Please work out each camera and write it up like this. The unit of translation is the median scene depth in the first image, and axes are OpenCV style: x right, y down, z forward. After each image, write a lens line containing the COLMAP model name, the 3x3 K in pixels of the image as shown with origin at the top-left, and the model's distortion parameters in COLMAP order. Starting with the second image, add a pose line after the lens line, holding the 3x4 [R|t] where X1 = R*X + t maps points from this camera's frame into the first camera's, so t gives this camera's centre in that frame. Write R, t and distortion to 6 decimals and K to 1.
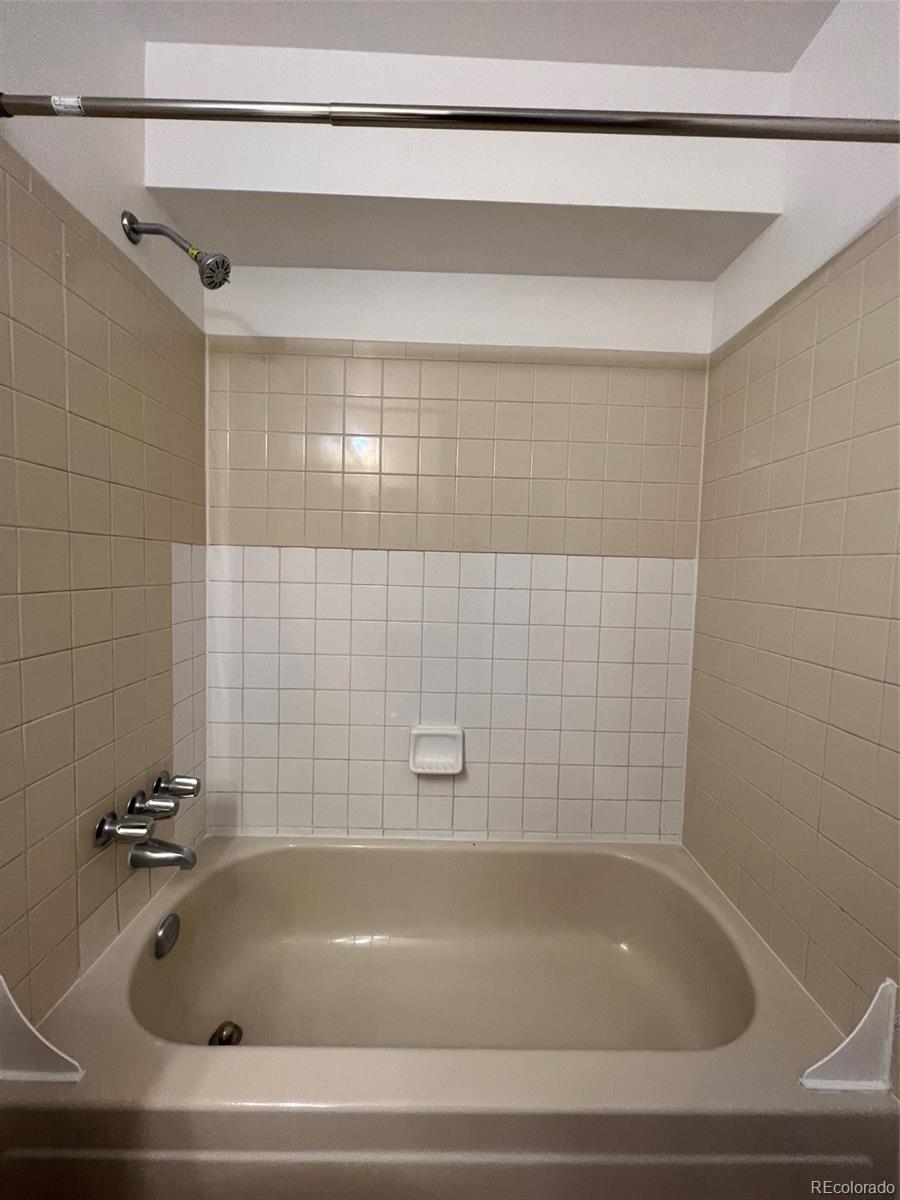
lens RADIAL K [[478.4, 0, 450.6], [0, 478.4, 593.9], [0, 0, 1]] dist [-0.000753, 0.000000]
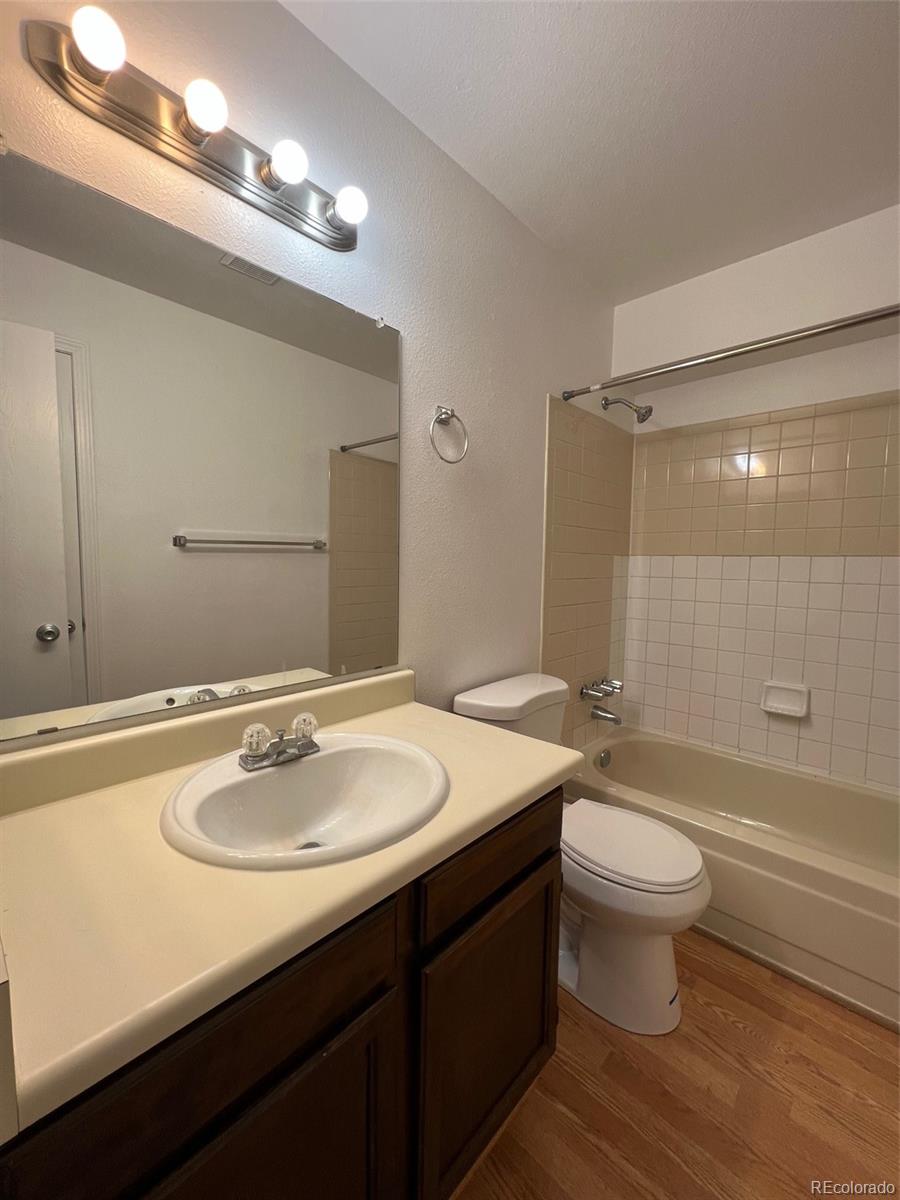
lens RADIAL K [[478.4, 0, 454.2], [0, 478.4, 596.0], [0, 0, 1]] dist [-0.000753, 0.000000]
pose [[0.723532, 0.033615, -0.689472, 0.226343], [-0.036533, 0.999279, 0.010383, 0.048015], [0.689324, 0.017676, 0.724238, -0.679966]]
